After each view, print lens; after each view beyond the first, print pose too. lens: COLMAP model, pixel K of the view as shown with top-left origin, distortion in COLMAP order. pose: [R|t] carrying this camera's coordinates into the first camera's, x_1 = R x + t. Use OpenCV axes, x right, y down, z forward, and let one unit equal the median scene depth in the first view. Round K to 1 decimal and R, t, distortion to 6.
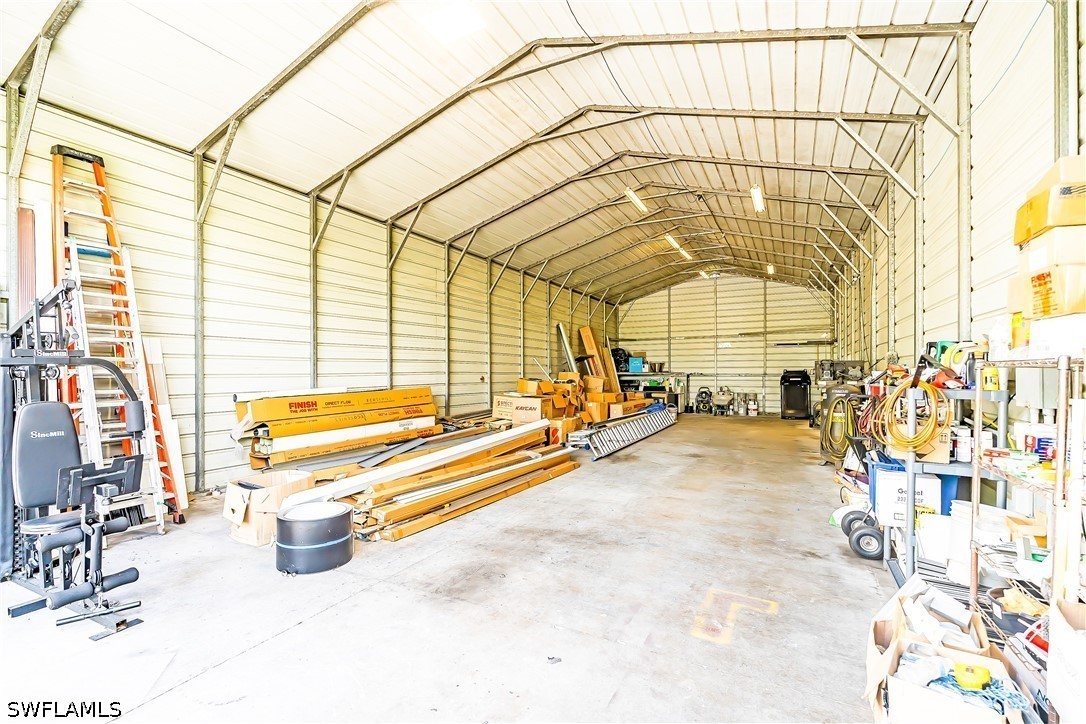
lens RADIAL K [[473.6, 0, 537.6], [0, 473.6, 369.0], [0, 0, 1]] dist [0.003084, 0.000489]
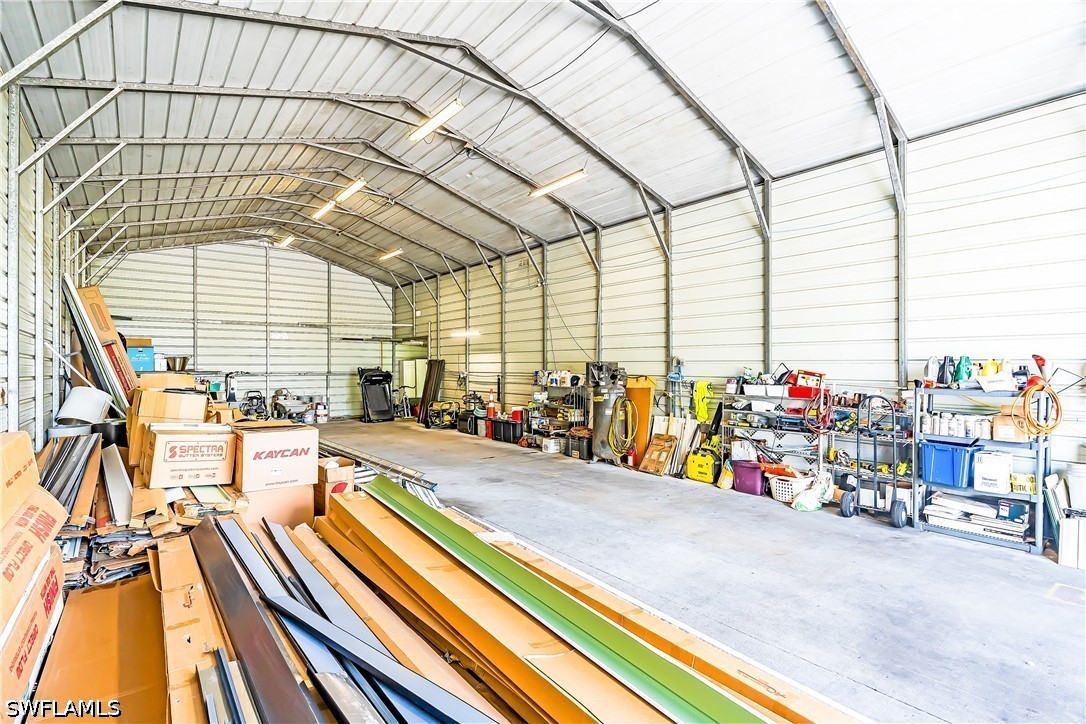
lens RADIAL K [[501.2, 0, 545.2], [0, 501.2, 366.4], [0, 0, 1]] dist [-0.001719, -0.000957]
pose [[0.416220, 0.003006, 0.909259, -0.244038], [-0.006311, 0.999980, -0.000417, -0.003591], [-0.909242, -0.005564, 0.416230, 0.362423]]
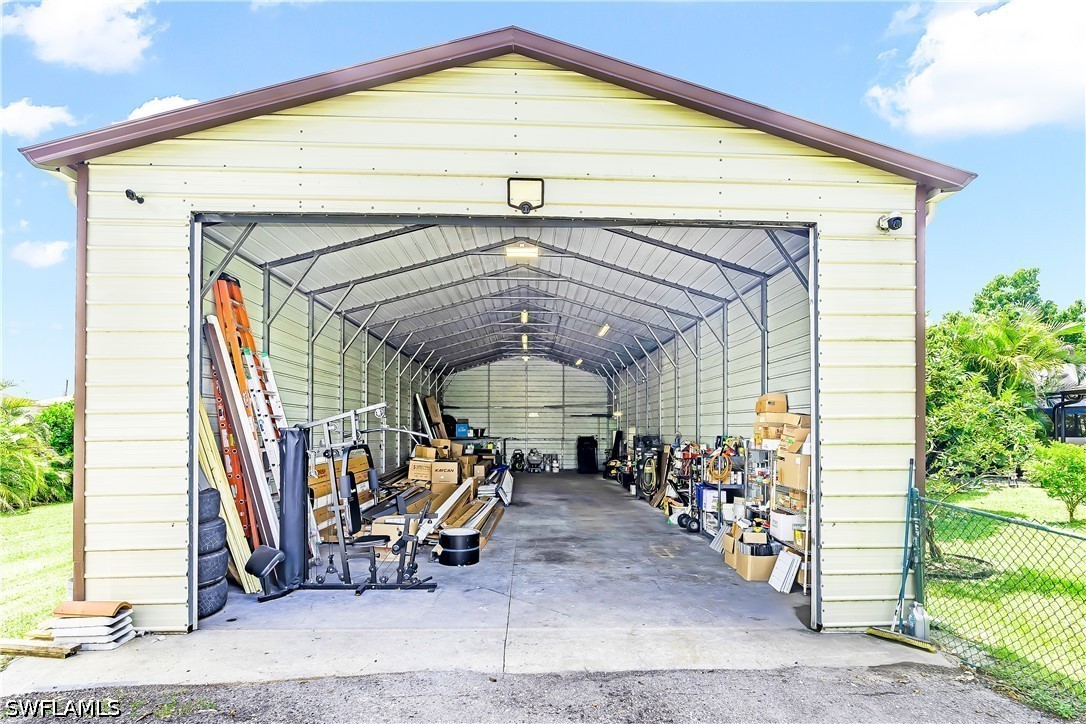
lens RADIAL K [[501.2, 0, 542.0], [0, 501.2, 426.6], [0, 0, 1]] dist [-0.001719, -0.000957]
pose [[0.875341, 0.011281, 0.483375, -0.293914], [-0.010513, 0.999936, -0.004298, -0.021020], [-0.483392, -0.001319, 0.875403, -0.196356]]
